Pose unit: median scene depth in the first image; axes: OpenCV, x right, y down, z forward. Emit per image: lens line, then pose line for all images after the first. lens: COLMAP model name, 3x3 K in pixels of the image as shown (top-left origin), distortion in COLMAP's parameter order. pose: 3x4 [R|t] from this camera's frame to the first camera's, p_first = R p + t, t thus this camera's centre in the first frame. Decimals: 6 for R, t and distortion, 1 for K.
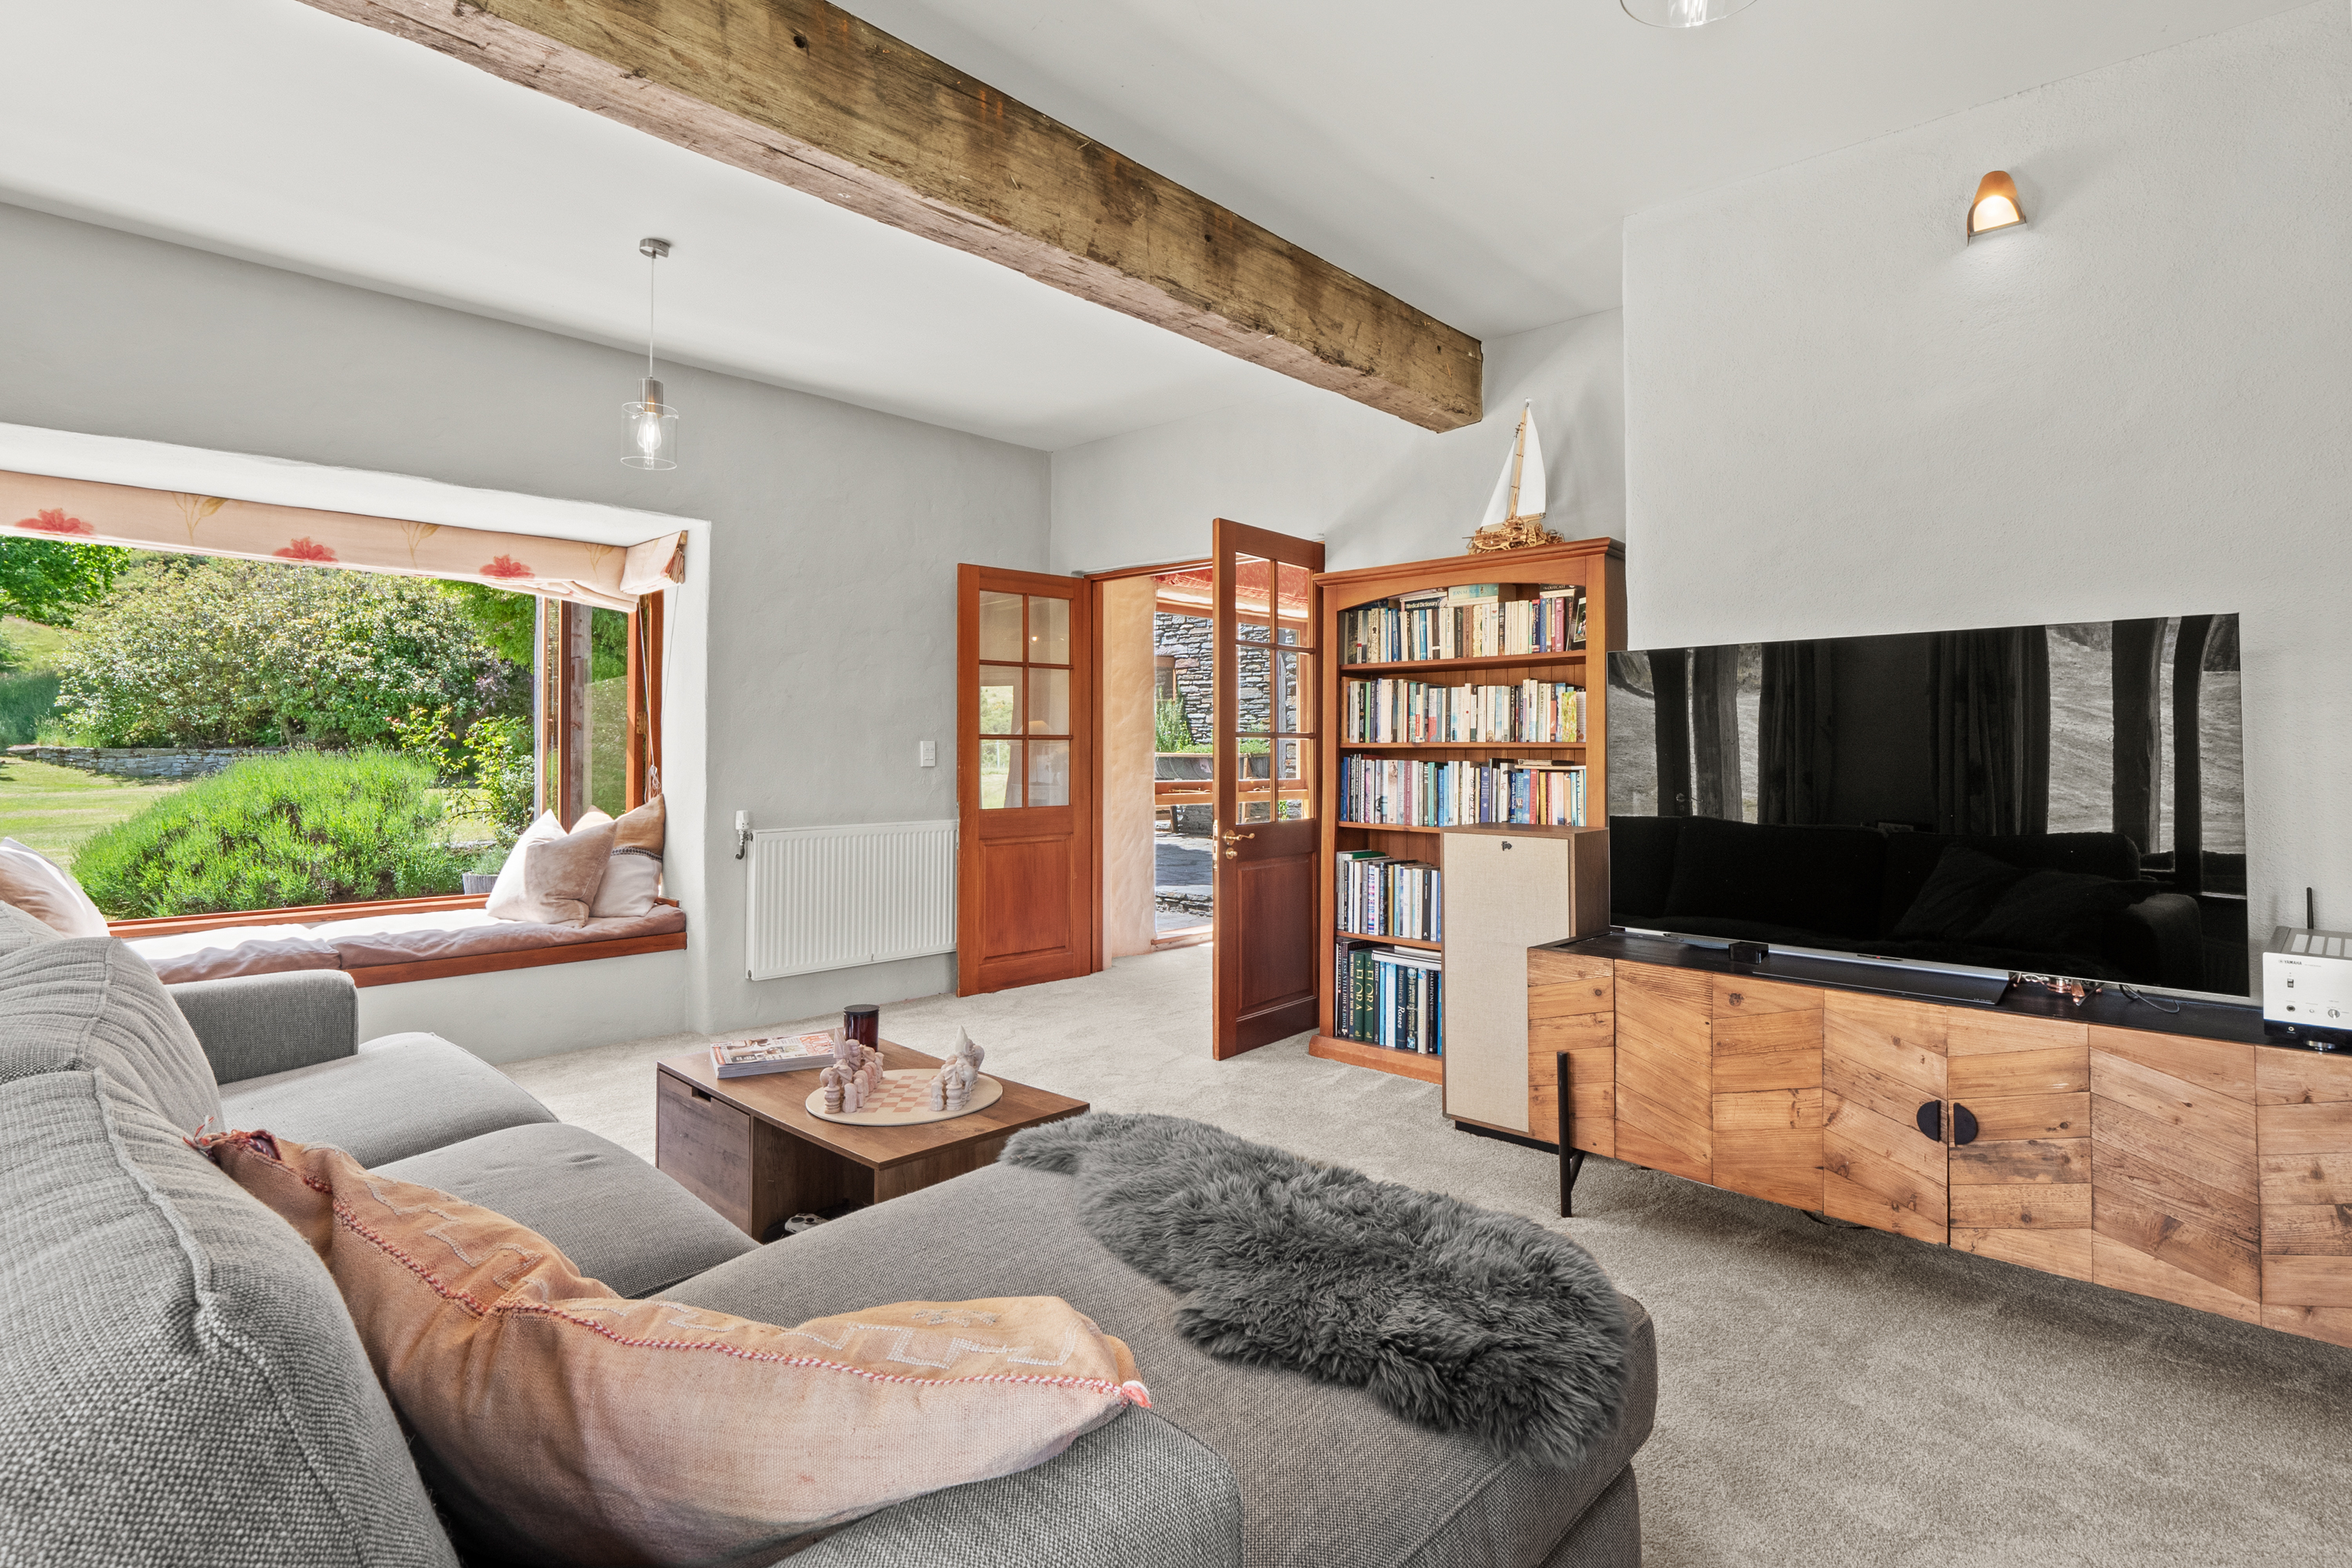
lens RADIAL K [[1155.2, 0, 1178.6], [0, 1155.2, 767.2], [0, 0, 1]] dist [0.001136, -0.000154]
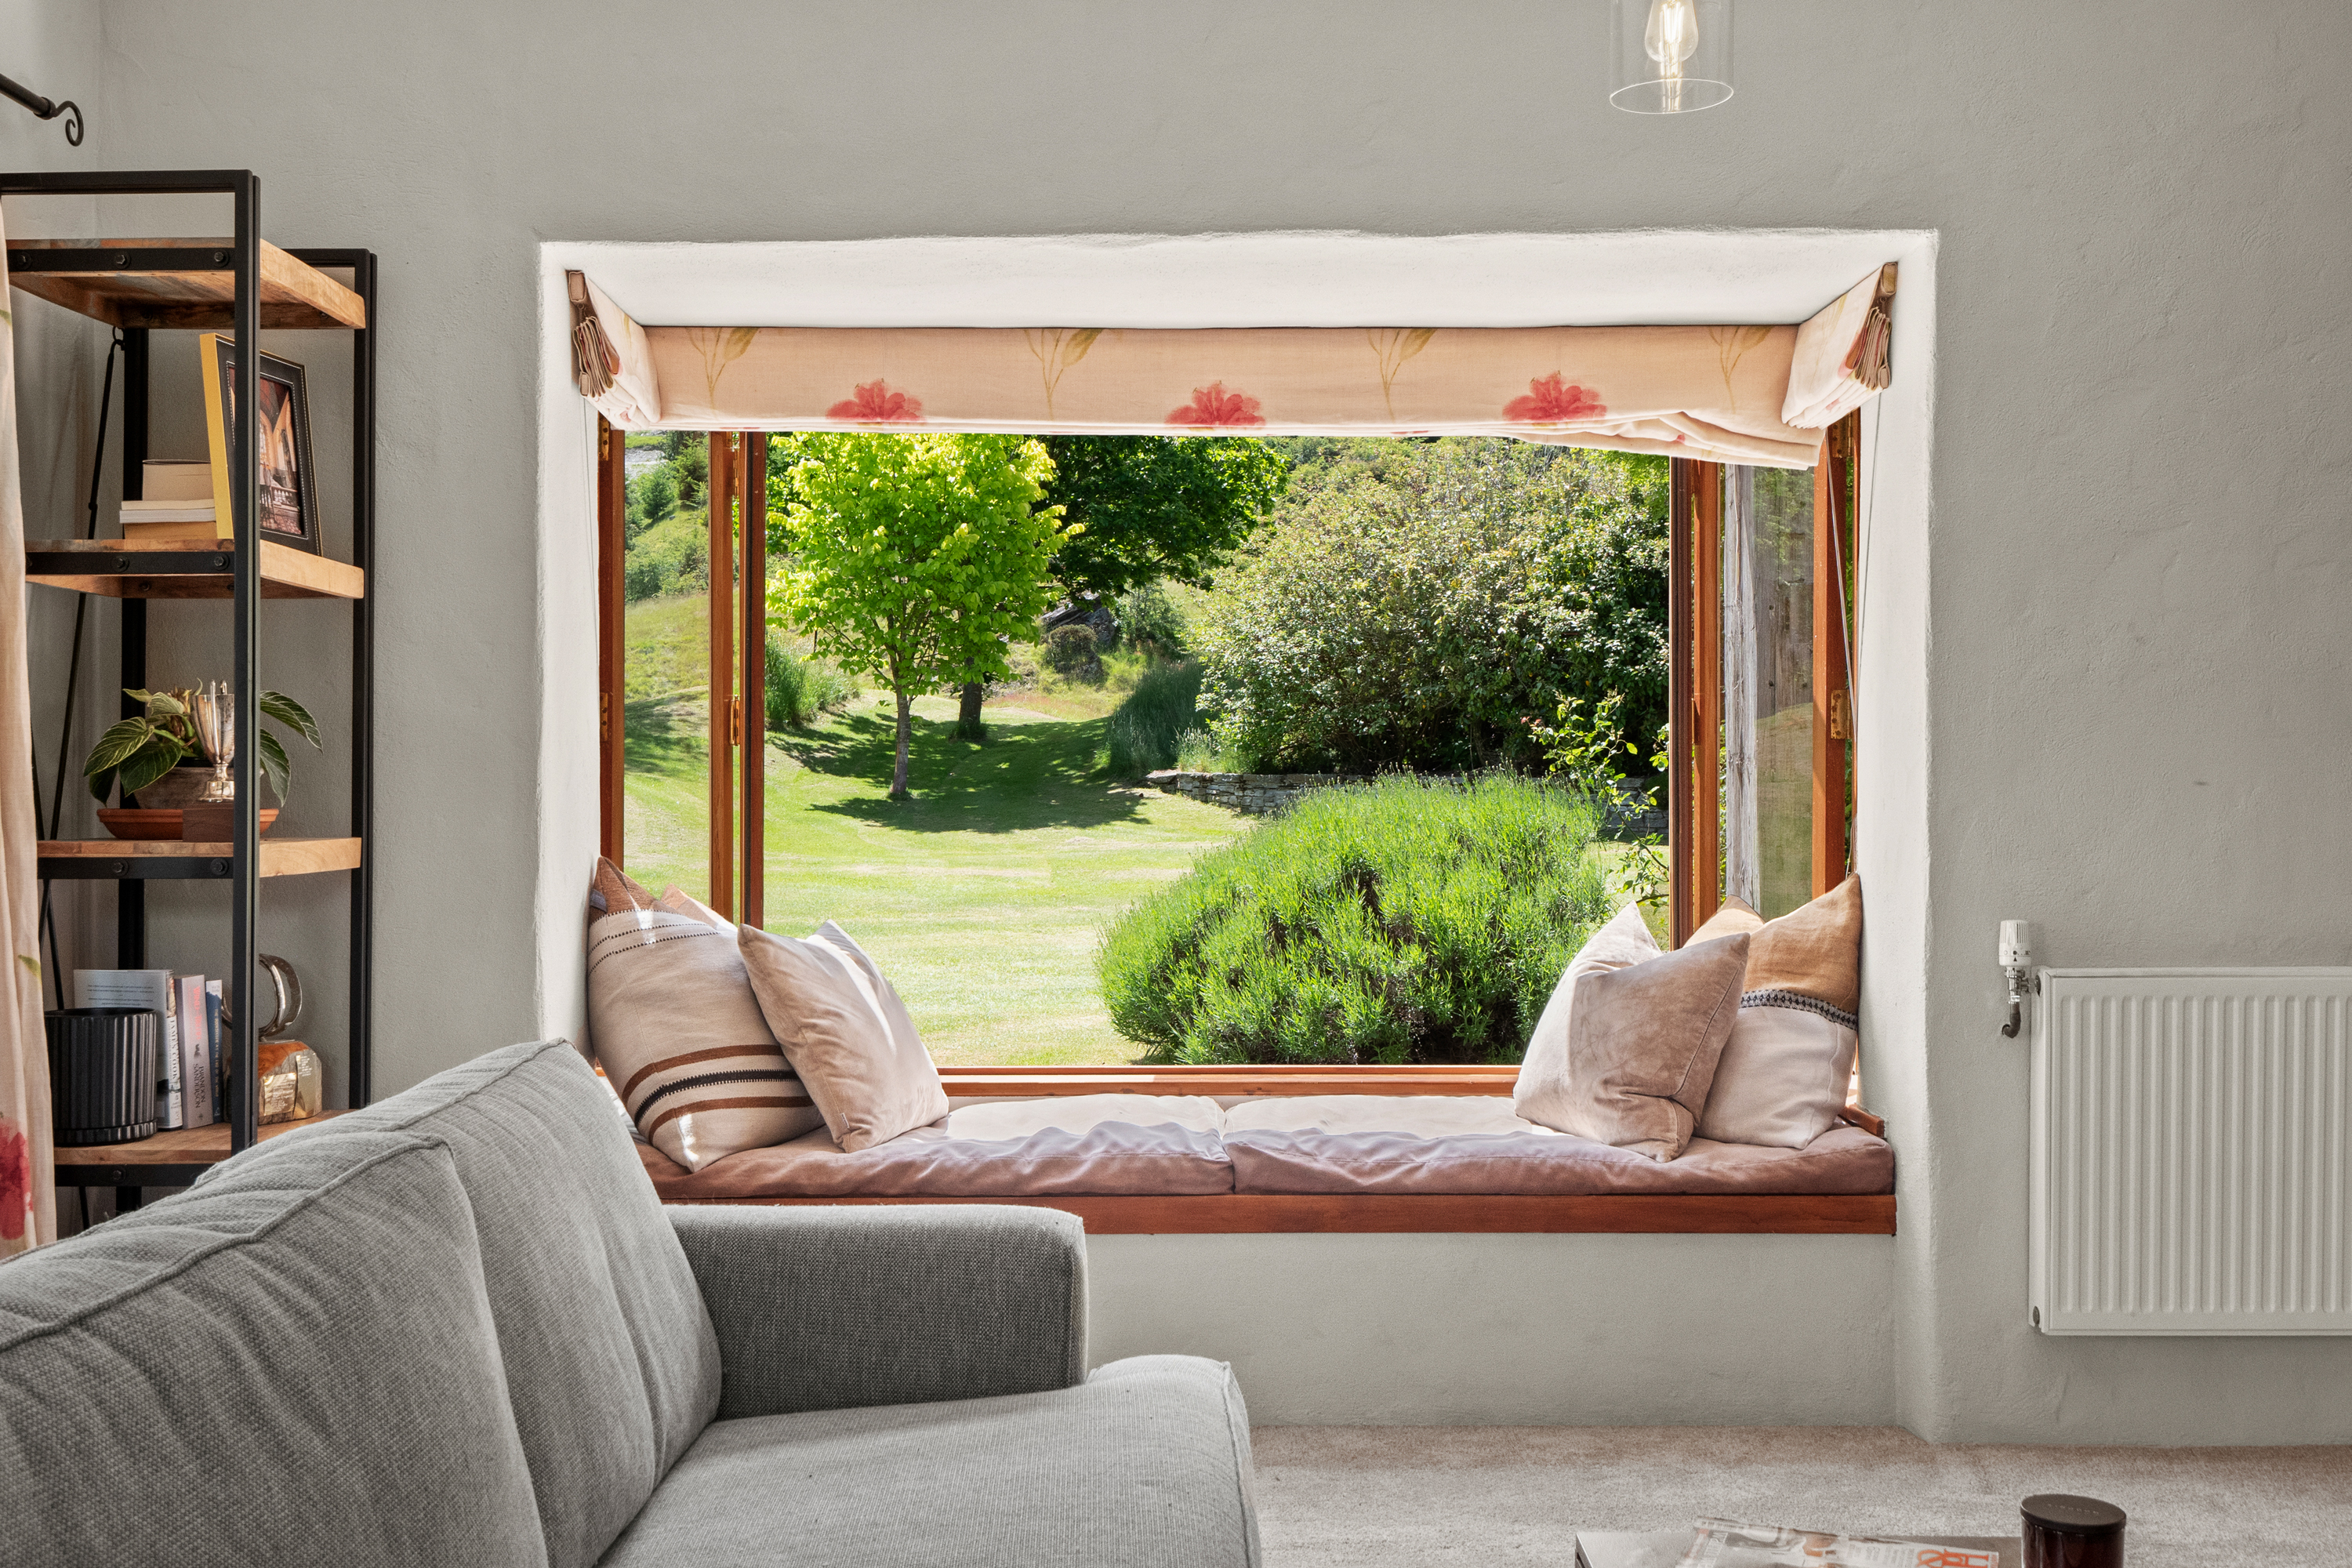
lens RADIAL K [[2422.9, 0, 1187.6], [0, 2422.9, 830.2], [0, 0, 1]] dist [0.091135, 0.000000]
pose [[0.698948, 0.013009, -0.715055, 0.026108], [-0.006759, 0.999910, 0.011586, -0.001823], [0.715141, -0.003265, 0.698973, 0.106312]]
